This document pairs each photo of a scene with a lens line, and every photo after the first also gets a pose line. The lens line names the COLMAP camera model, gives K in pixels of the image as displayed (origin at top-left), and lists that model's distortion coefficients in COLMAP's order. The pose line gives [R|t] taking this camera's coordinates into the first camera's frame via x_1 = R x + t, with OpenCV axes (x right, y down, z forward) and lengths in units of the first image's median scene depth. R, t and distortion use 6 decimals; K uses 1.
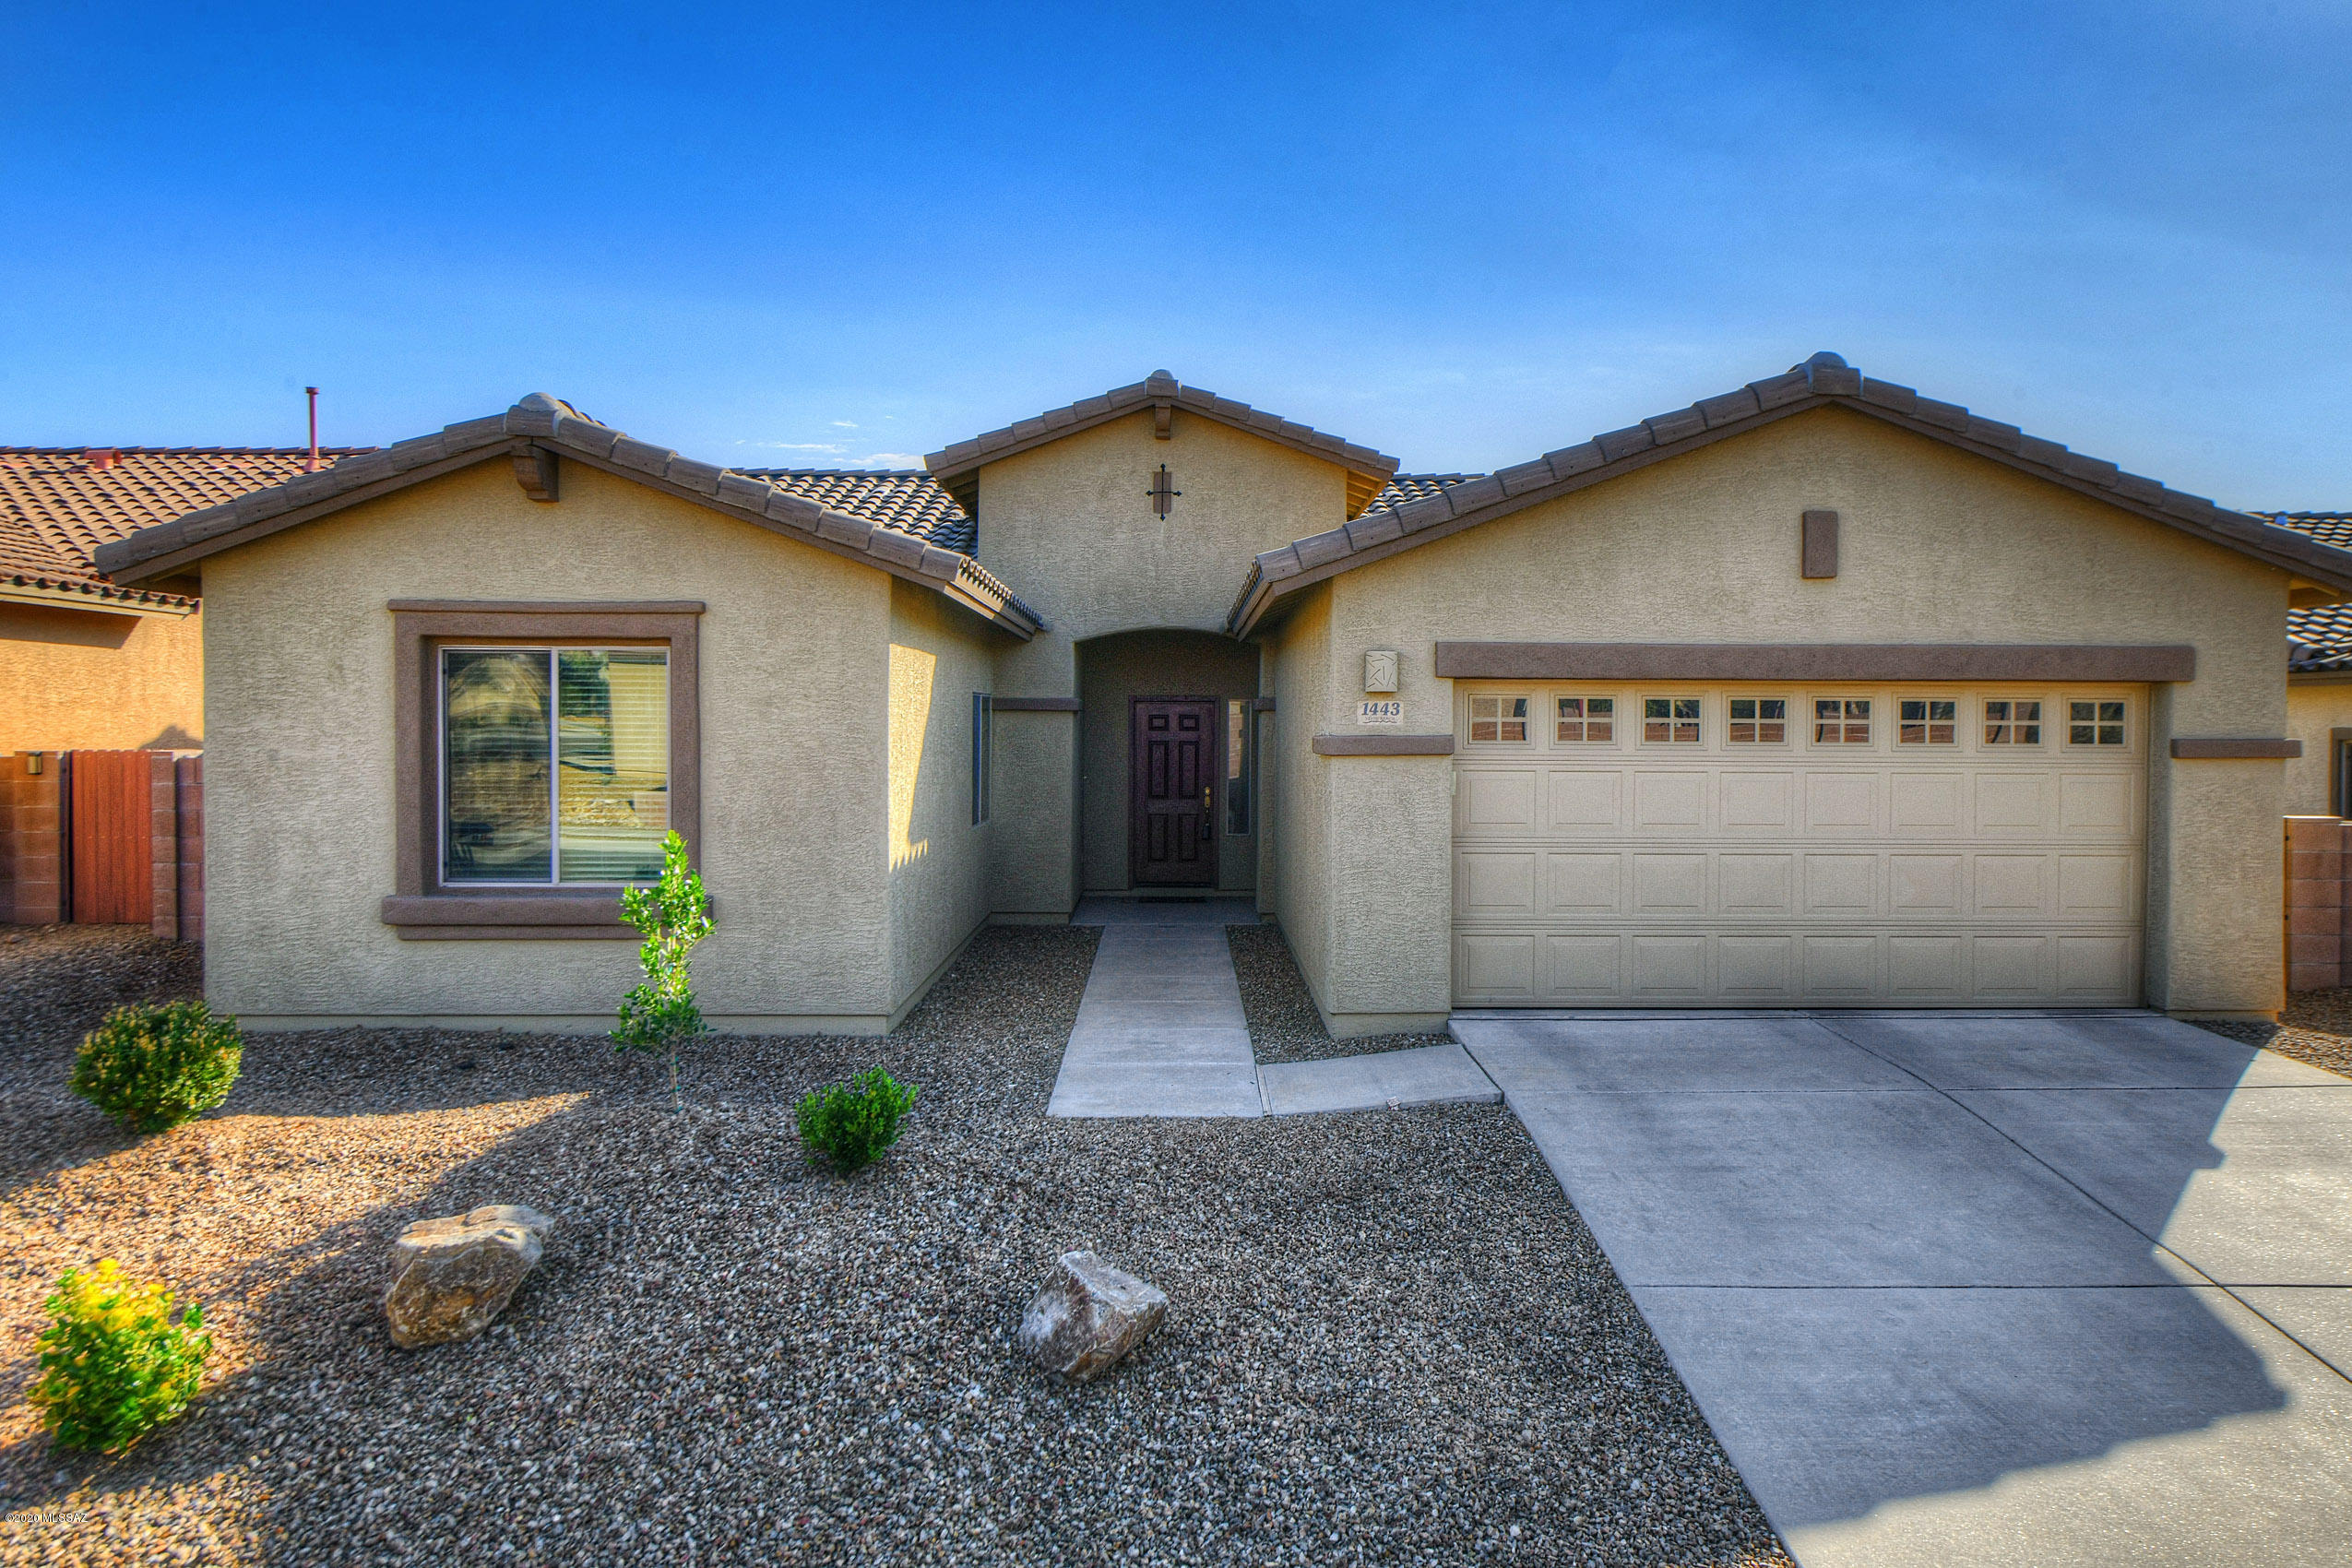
lens RADIAL K [[1525.6, 0, 1178.2], [0, 1525.6, 770.0], [0, 0, 1]] dist [0.001562, 0.000049]
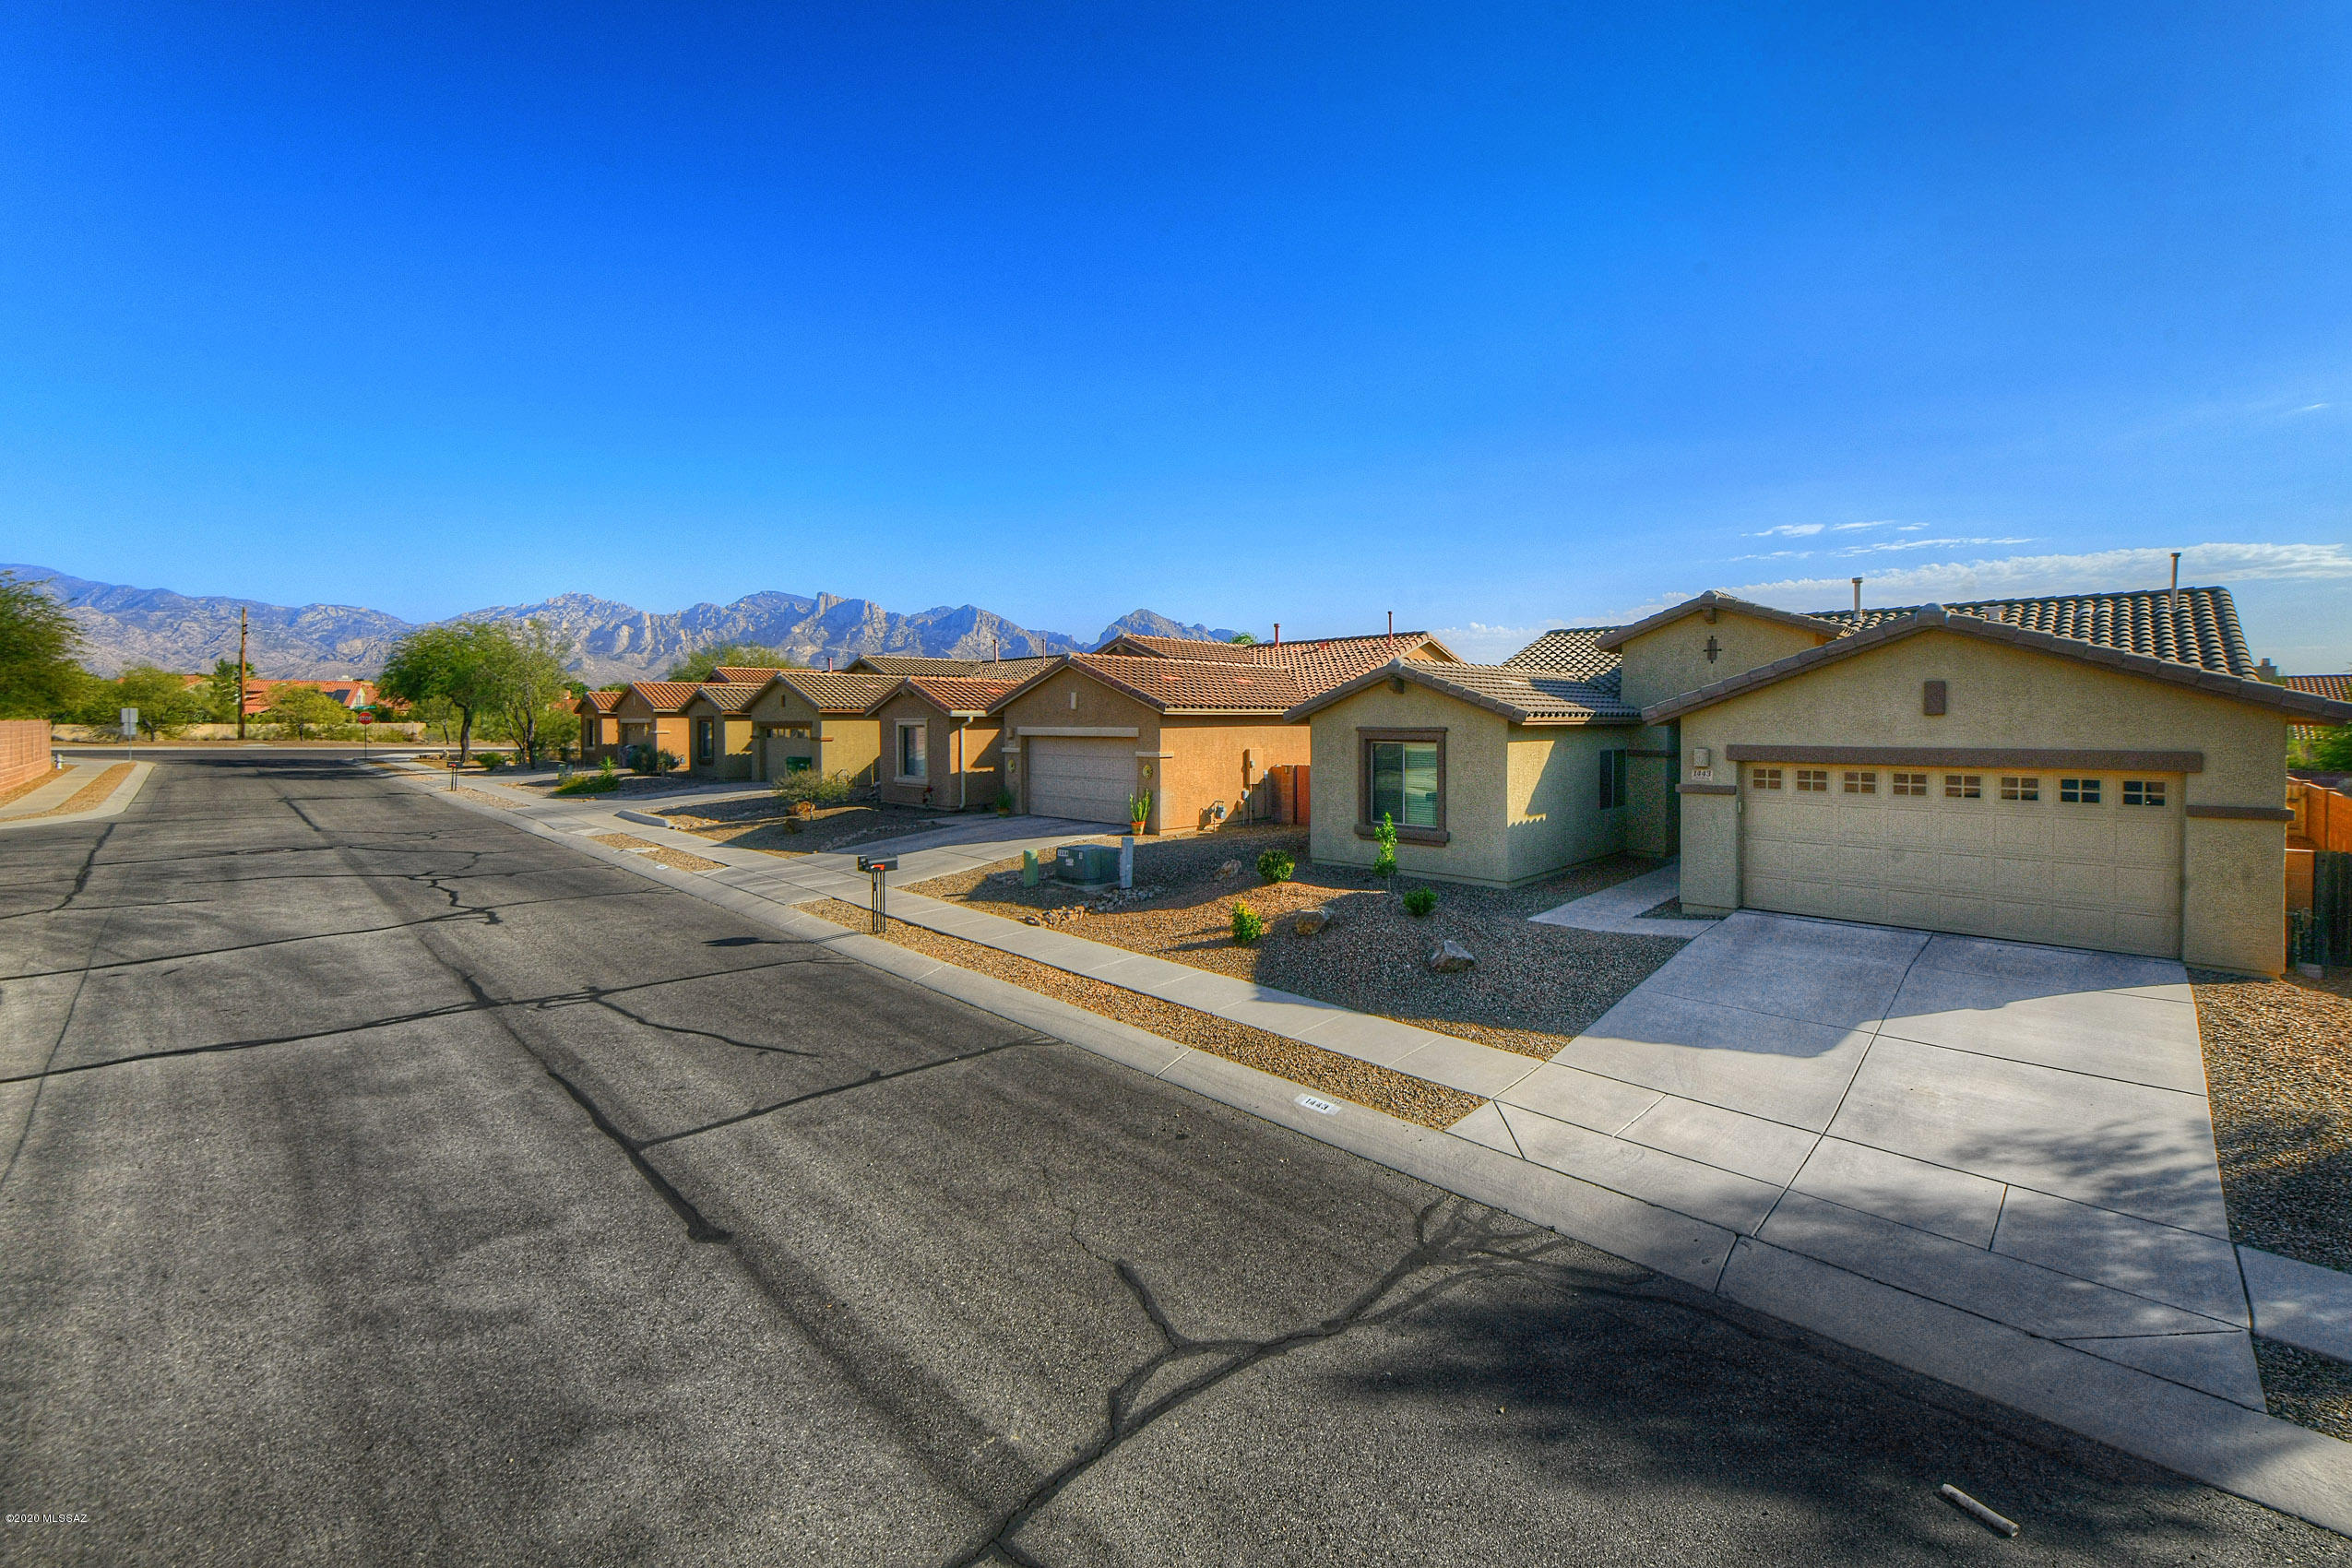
lens RADIAL K [[958.4, 0, 1198.9], [0, 958.4, 716.1], [0, 0, 1]] dist [-0.008093, -0.000182]
pose [[0.692759, -0.010477, -0.721093, 0.647590], [-0.011077, 0.999622, -0.025166, -0.081441], [0.721084, 0.025422, 0.692381, -0.555888]]
